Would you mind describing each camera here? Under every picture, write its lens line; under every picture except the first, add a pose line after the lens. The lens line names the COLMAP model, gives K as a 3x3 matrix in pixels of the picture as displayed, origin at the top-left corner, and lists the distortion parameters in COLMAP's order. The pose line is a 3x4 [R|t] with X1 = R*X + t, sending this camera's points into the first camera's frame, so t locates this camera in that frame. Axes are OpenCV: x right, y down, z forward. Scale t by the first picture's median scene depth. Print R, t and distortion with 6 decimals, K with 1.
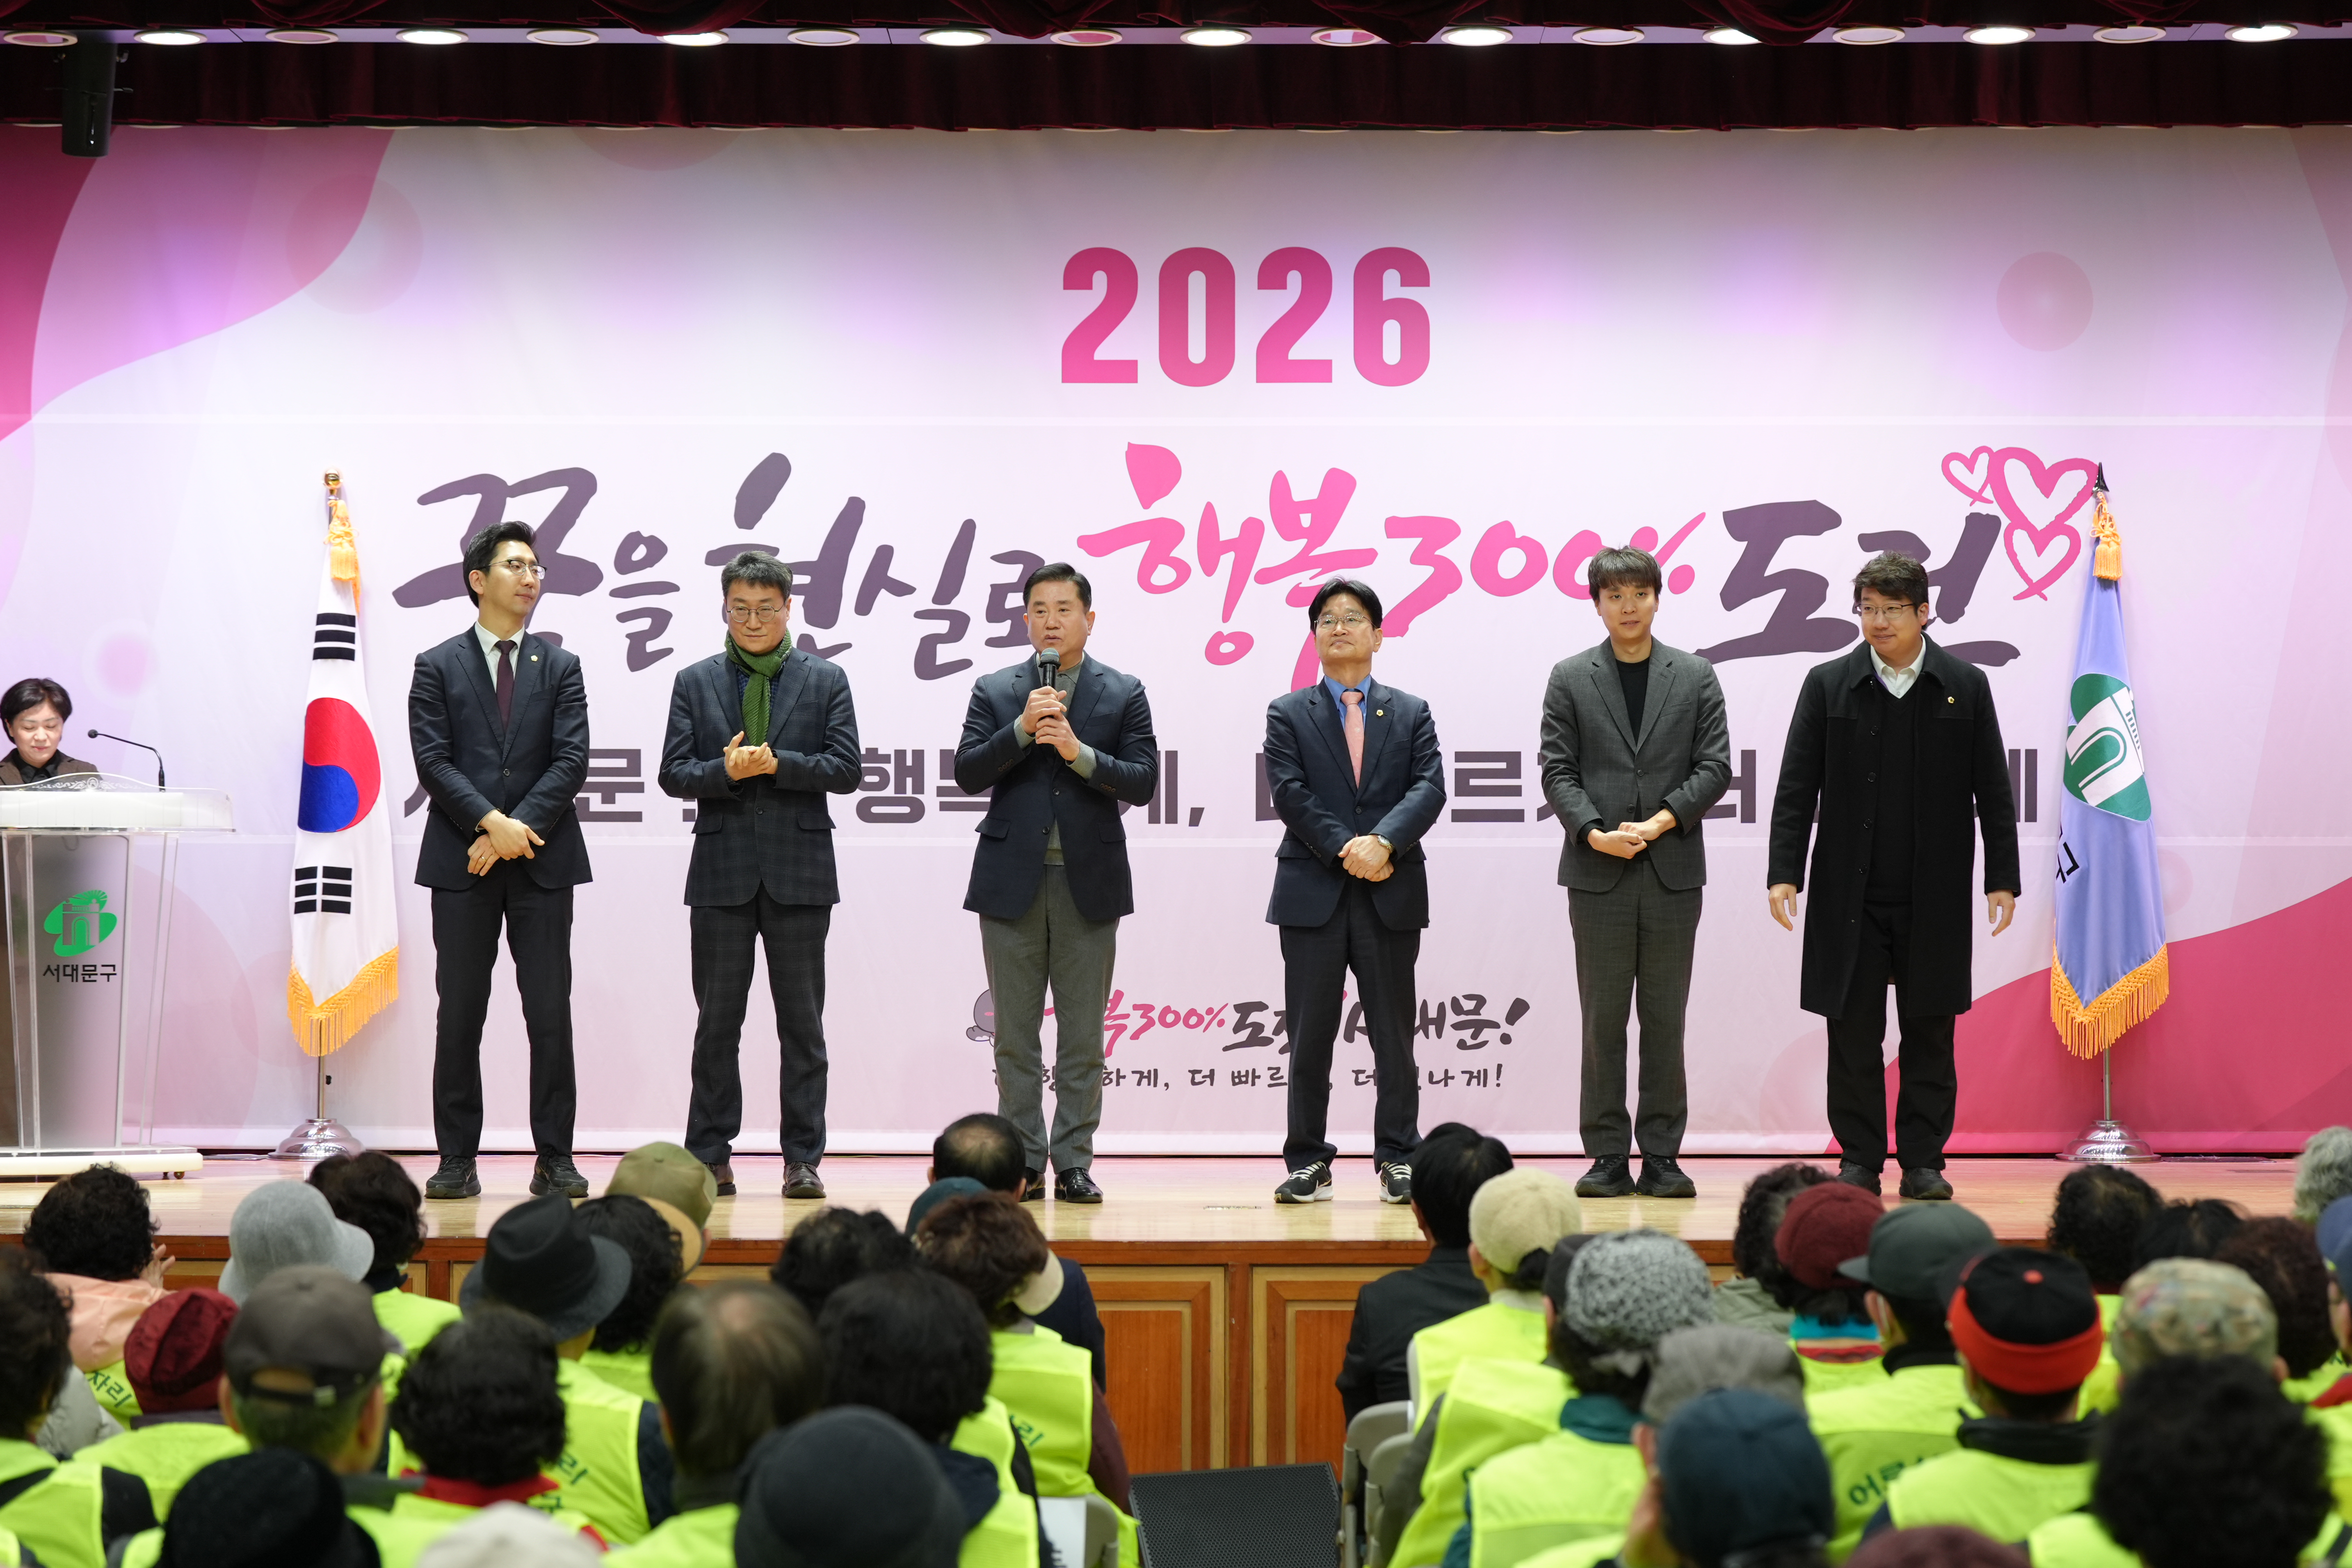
lens RADIAL K [[4718.2, 0, 1176.0], [0, 4718.2, 784.0], [0, 0, 1]] dist [0.031898, -0.118070]
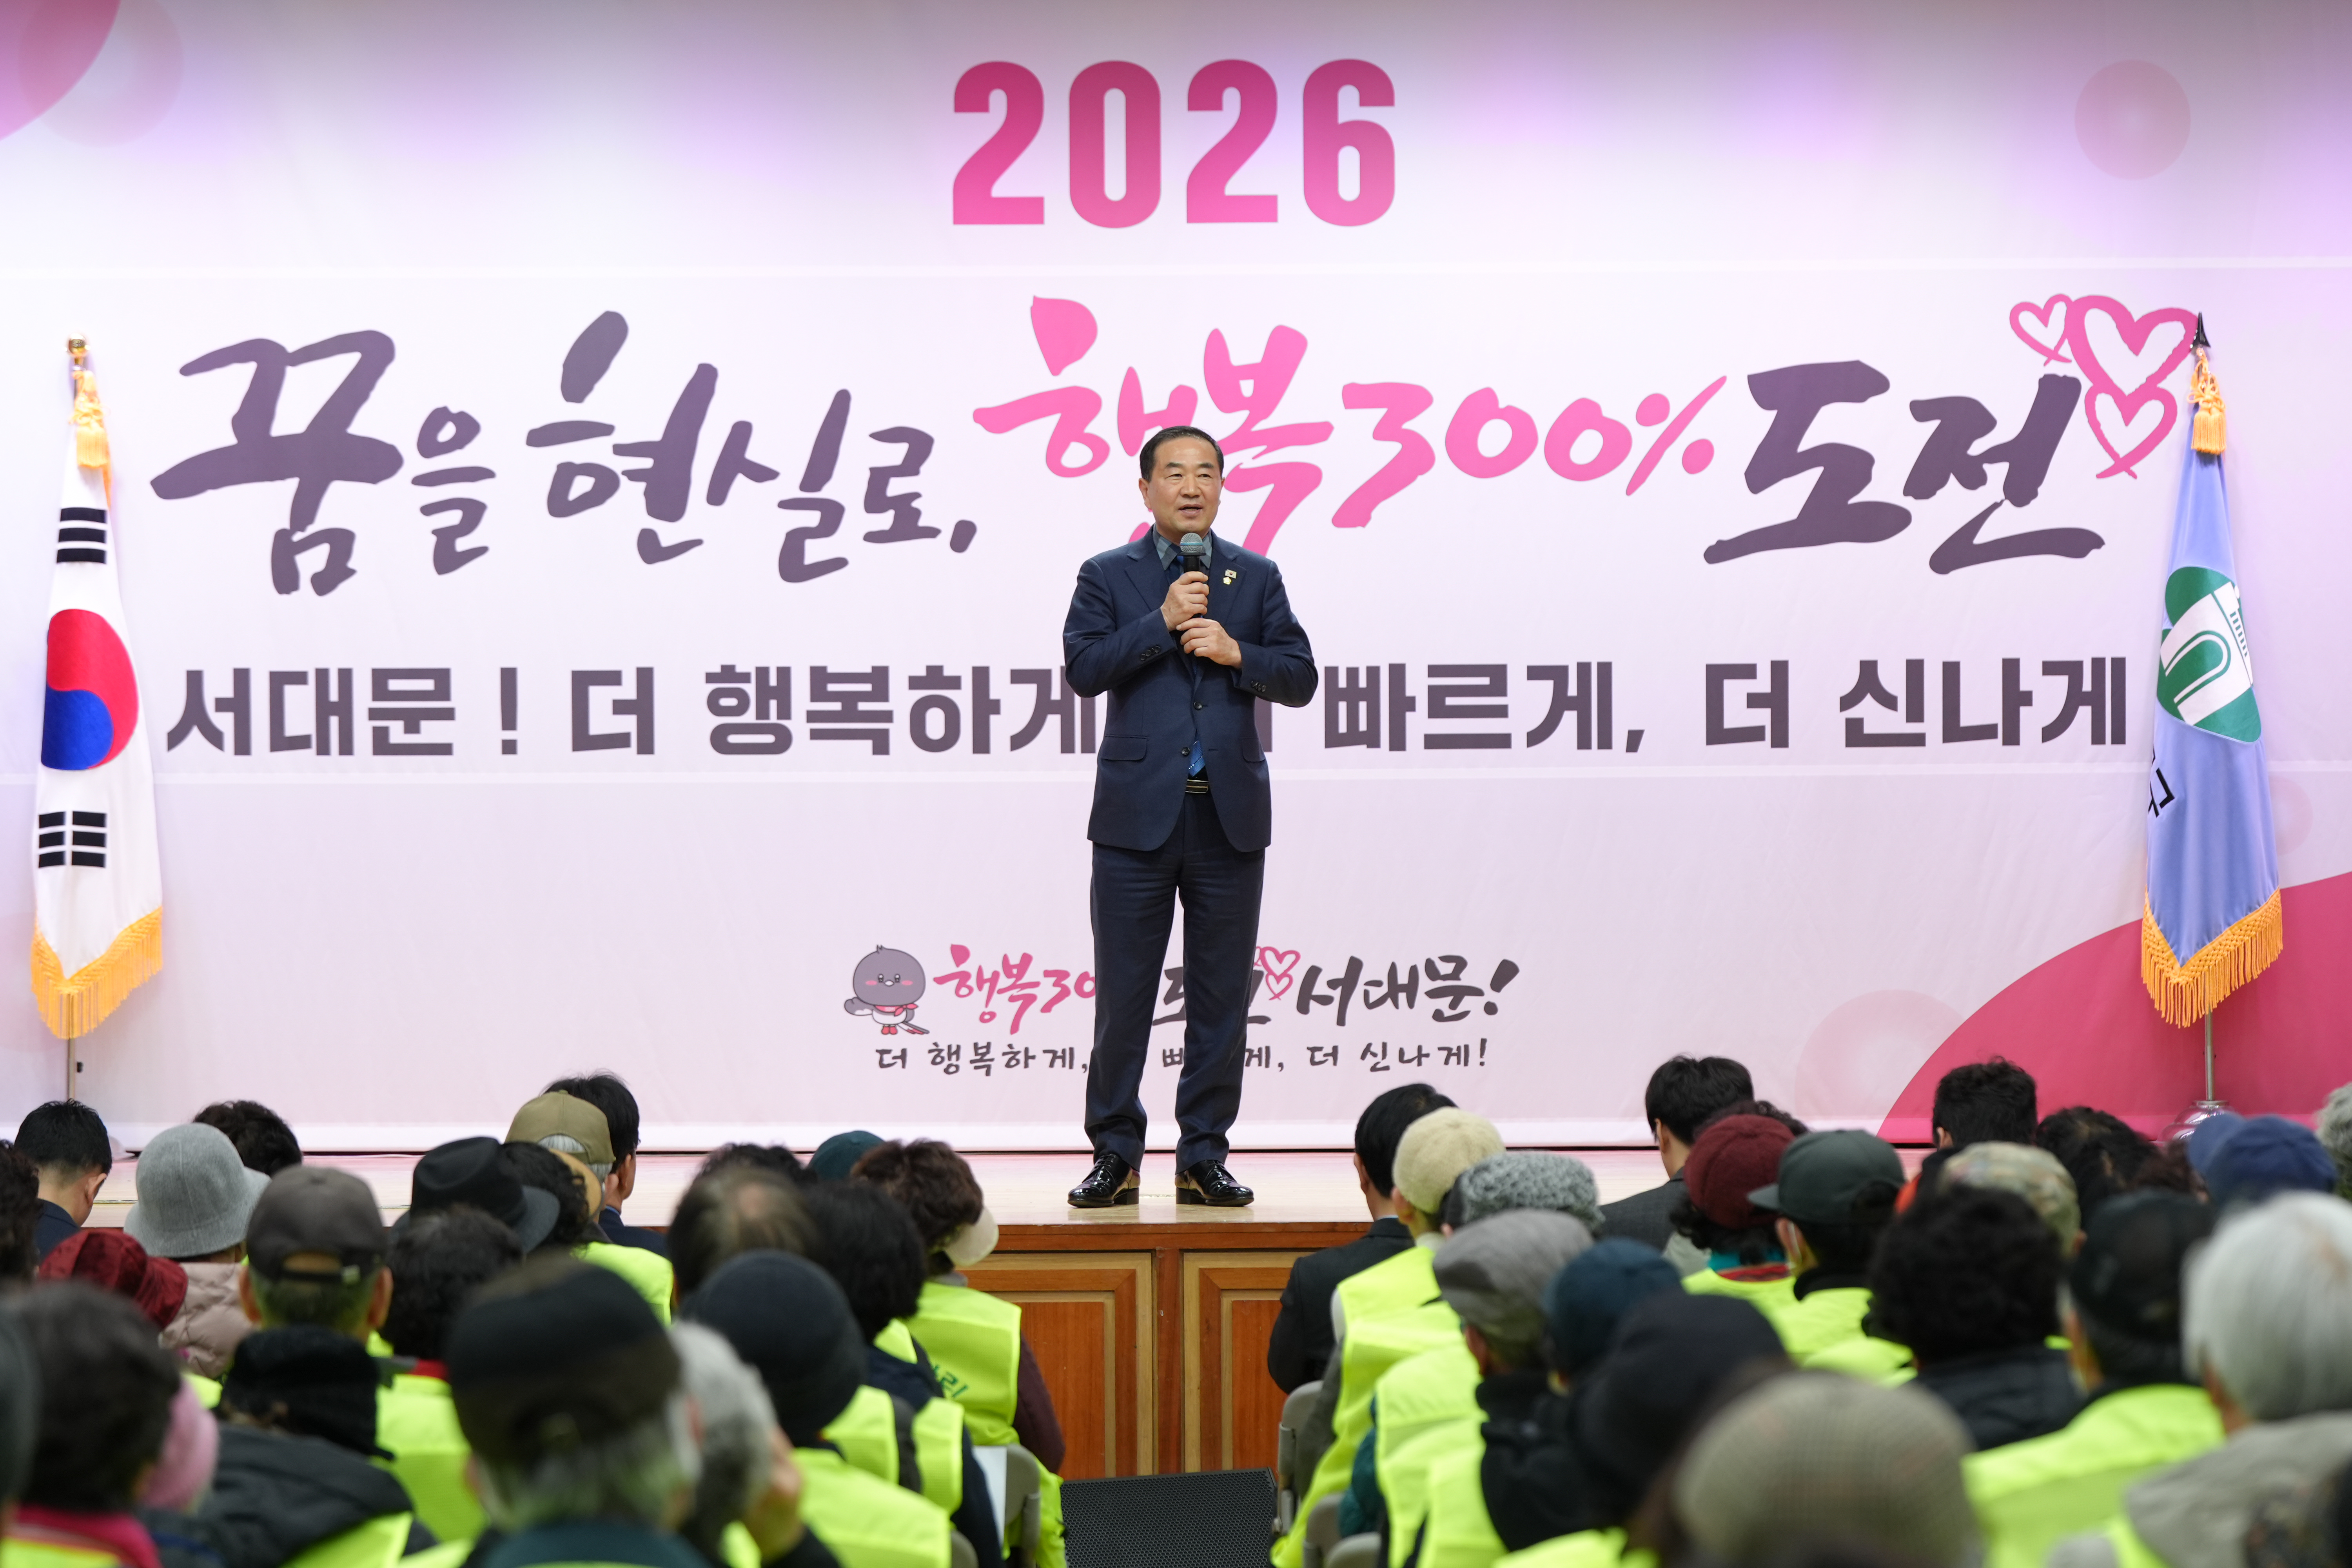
lens RADIAL K [[7042.6, 0, 1176.0], [0, 7042.6, 784.0], [0, 0, 1]] dist [-0.042716, 1.464819]
pose [[0.999910, -0.006595, 0.011718, -0.000101], [0.006424, 0.999872, 0.014646, -0.004328], [-0.011814, -0.014569, 0.999824, -0.243717]]
